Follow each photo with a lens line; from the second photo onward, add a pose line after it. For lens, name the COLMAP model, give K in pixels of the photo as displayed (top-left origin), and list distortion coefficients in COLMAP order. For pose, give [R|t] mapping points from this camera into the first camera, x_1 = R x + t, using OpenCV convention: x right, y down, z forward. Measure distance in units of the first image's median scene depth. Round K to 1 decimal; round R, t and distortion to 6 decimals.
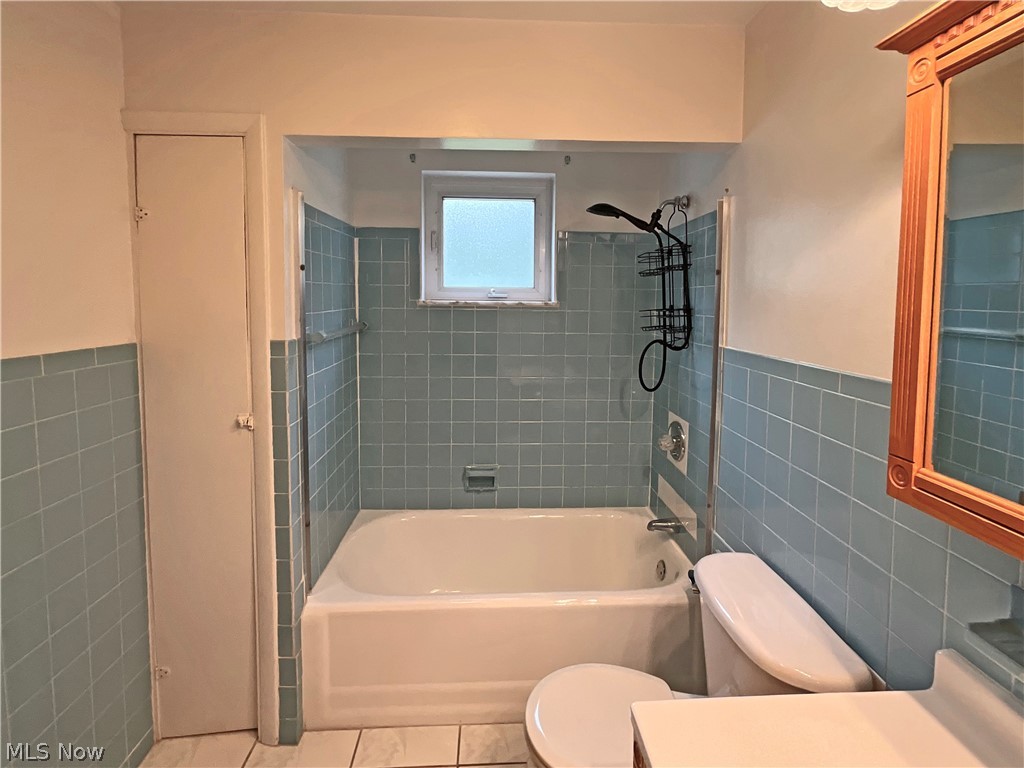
lens RADIAL K [[480.1, 0, 512.6], [0, 480.1, 314.3], [0, 0, 1]] dist [-0.001027, 0.000813]
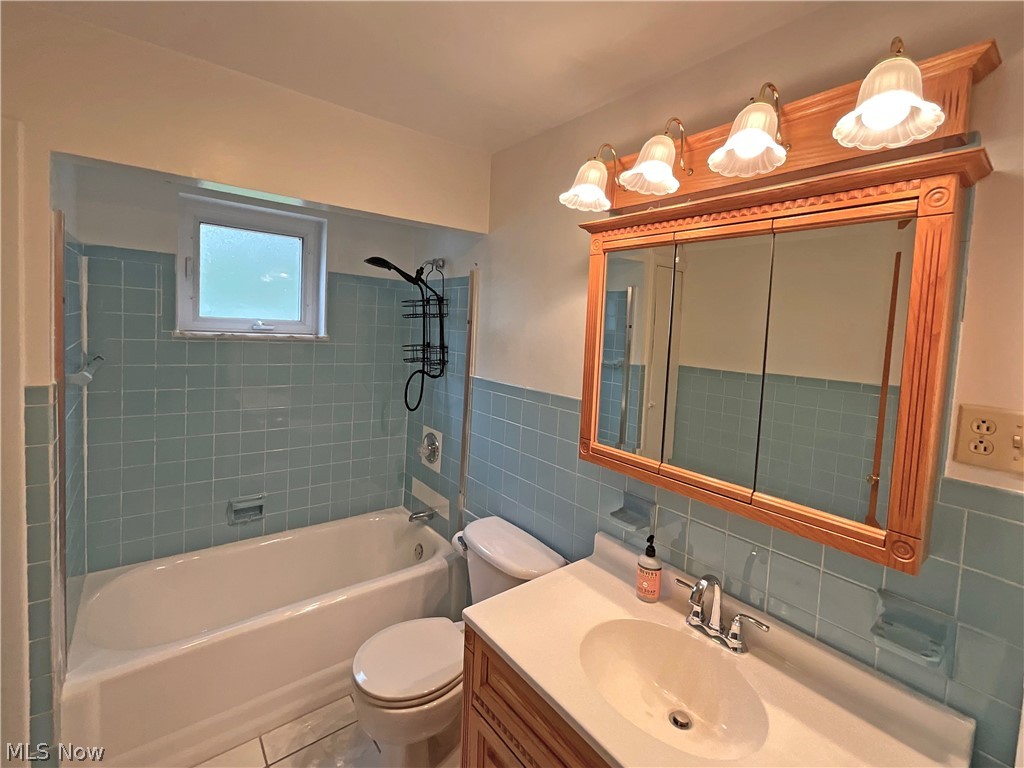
lens RADIAL K [[480.1, 0, 512.6], [0, 480.1, 314.3], [0, 0, 1]] dist [-0.001027, 0.000813]
pose [[0.803721, 0.043514, 0.593412, -0.265446], [-0.027626, 0.998976, -0.035836, -0.056450], [-0.594364, 0.012408, 0.804100, -0.177091]]
